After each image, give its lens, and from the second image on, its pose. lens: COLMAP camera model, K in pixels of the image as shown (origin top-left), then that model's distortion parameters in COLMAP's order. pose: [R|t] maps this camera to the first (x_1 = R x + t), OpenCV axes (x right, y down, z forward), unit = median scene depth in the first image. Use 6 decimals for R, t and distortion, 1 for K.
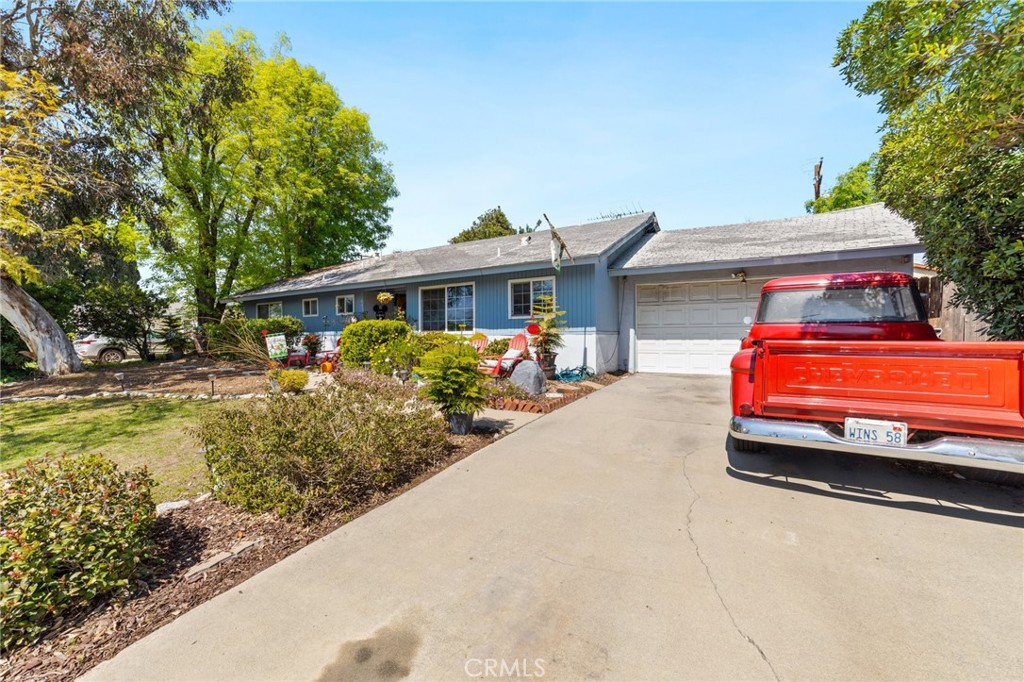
lens RADIAL K [[405.1, 0, 515.2], [0, 405.1, 339.4], [0, 0, 1]] dist [-0.093938, 0.037953]
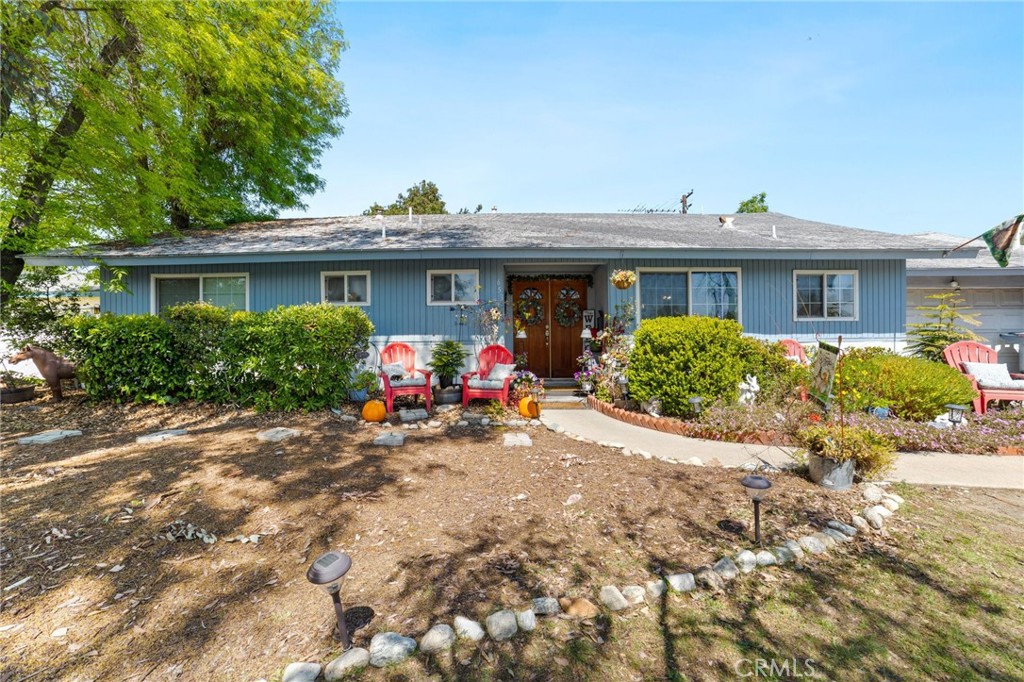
lens RADIAL K [[405.1, 0, 515.2], [0, 405.1, 339.4], [0, 0, 1]] dist [-0.093938, 0.037953]
pose [[0.874069, -0.000907, 0.485801, -0.497405], [0.000979, 1.000000, 0.000104, -0.009084], [-0.485801, 0.000385, 0.874069, 0.362012]]
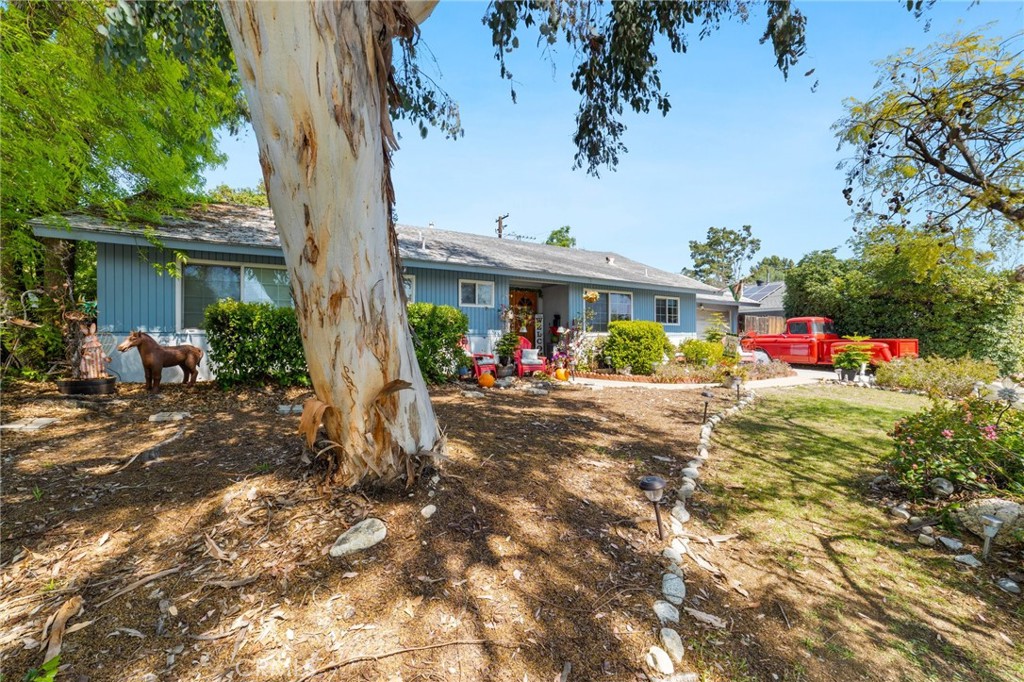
lens RADIAL K [[405.1, 0, 515.2], [0, 405.1, 339.4], [0, 0, 1]] dist [-0.093938, 0.037953]
pose [[0.498760, 0.003453, 0.866733, -0.837015], [-0.000686, 0.999993, -0.003589, 0.003100], [-0.866740, 0.001195, 0.498759, 0.441755]]
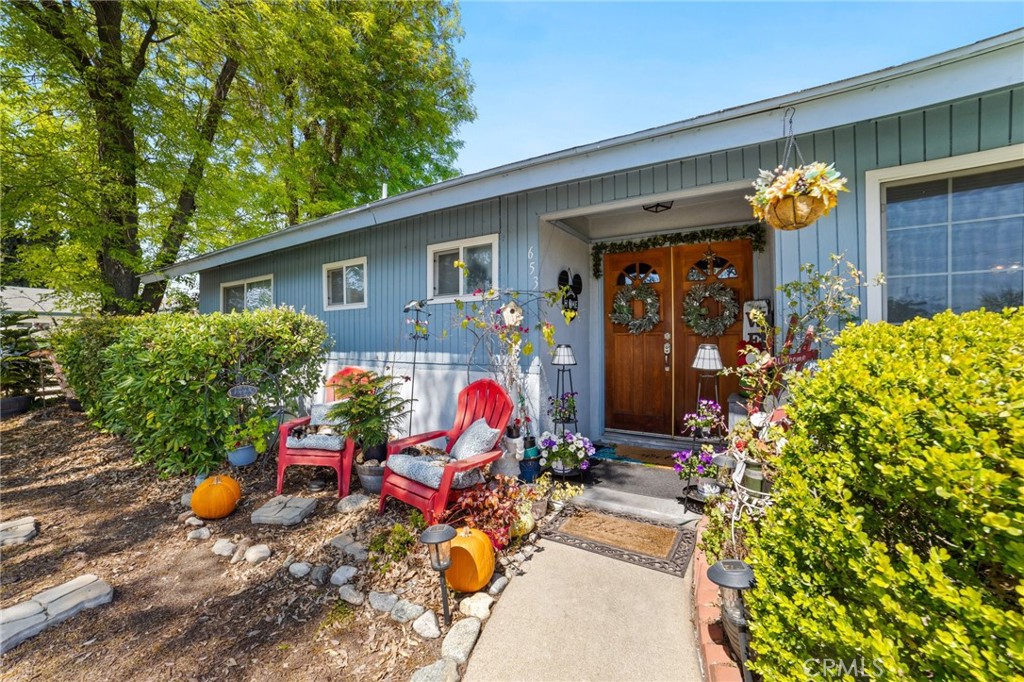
lens RADIAL K [[405.1, 0, 515.2], [0, 405.1, 339.4], [0, 0, 1]] dist [-0.093938, 0.037953]
pose [[0.999597, 0.002088, -0.028308, -0.294176], [-0.002116, 0.999997, -0.000976, -0.023055], [0.028306, 0.001035, 0.999599, 0.534463]]
